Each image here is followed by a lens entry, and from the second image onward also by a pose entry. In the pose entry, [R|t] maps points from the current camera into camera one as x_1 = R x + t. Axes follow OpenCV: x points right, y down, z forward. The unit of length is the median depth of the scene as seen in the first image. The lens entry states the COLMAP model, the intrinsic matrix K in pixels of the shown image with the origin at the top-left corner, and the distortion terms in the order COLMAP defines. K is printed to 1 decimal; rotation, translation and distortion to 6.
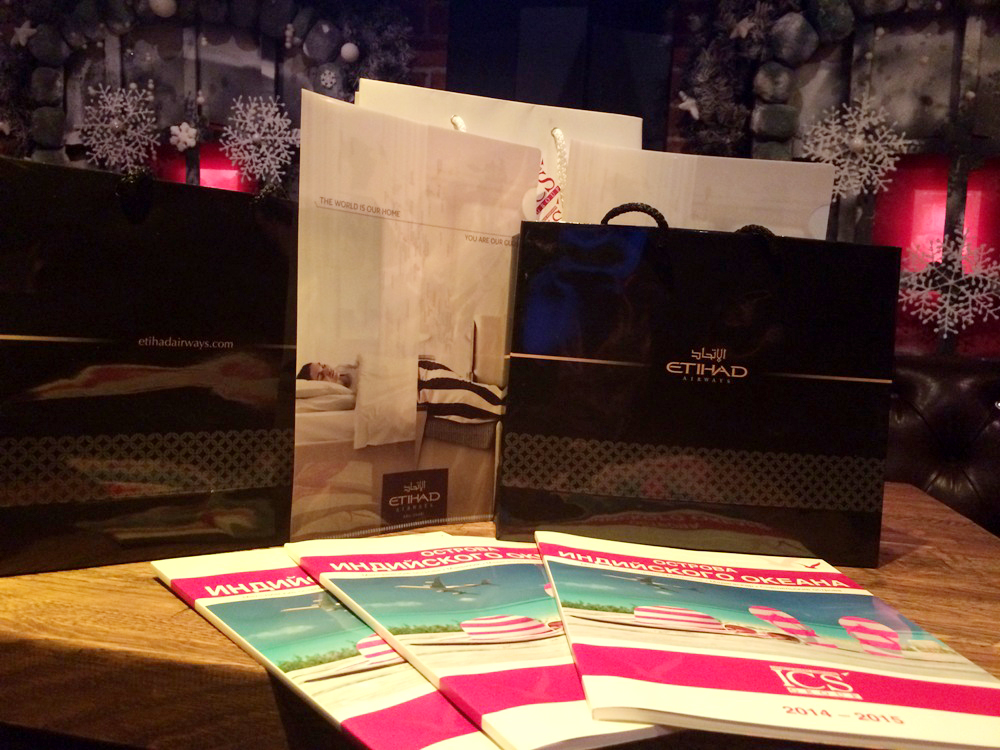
lens RADIAL K [[852.3, 0, 499.8], [0, 852.3, 373.9], [0, 0, 1]] dist [-0.003123, -0.004664]
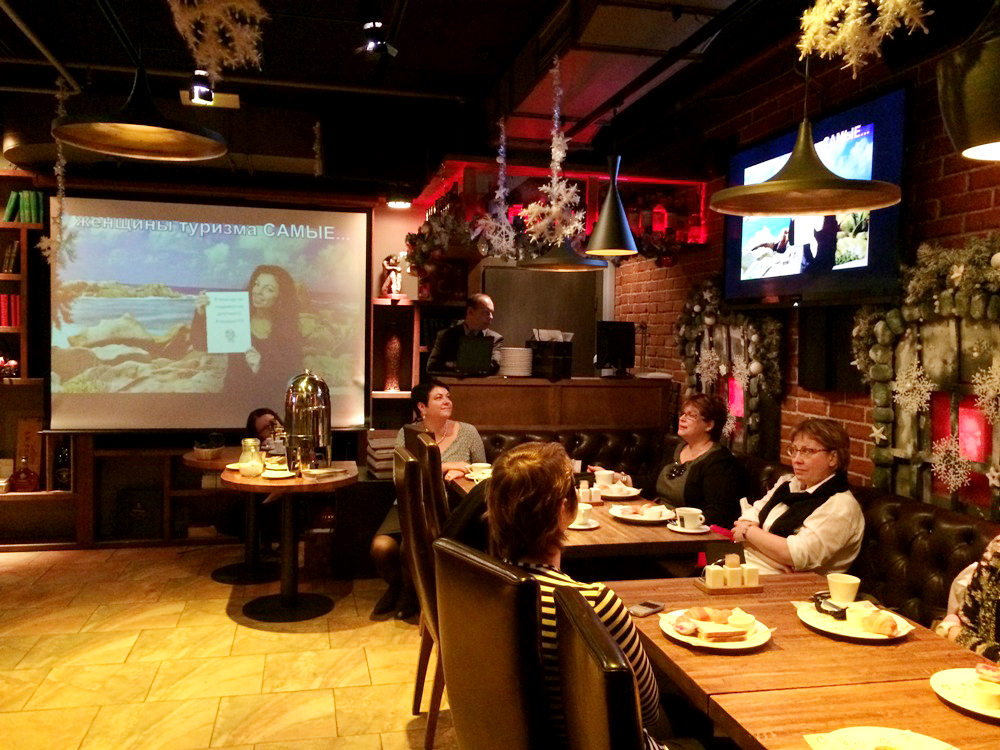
lens RADIAL K [[852.3, 0, 499.1], [0, 852.3, 376.2], [0, 0, 1]] dist [-0.003123, -0.004664]
pose [[0.409994, -0.002678, -0.912084, 1.779136], [-0.049258, 0.998471, -0.025073, -0.197282], [0.910757, 0.055207, 0.409236, -0.622755]]
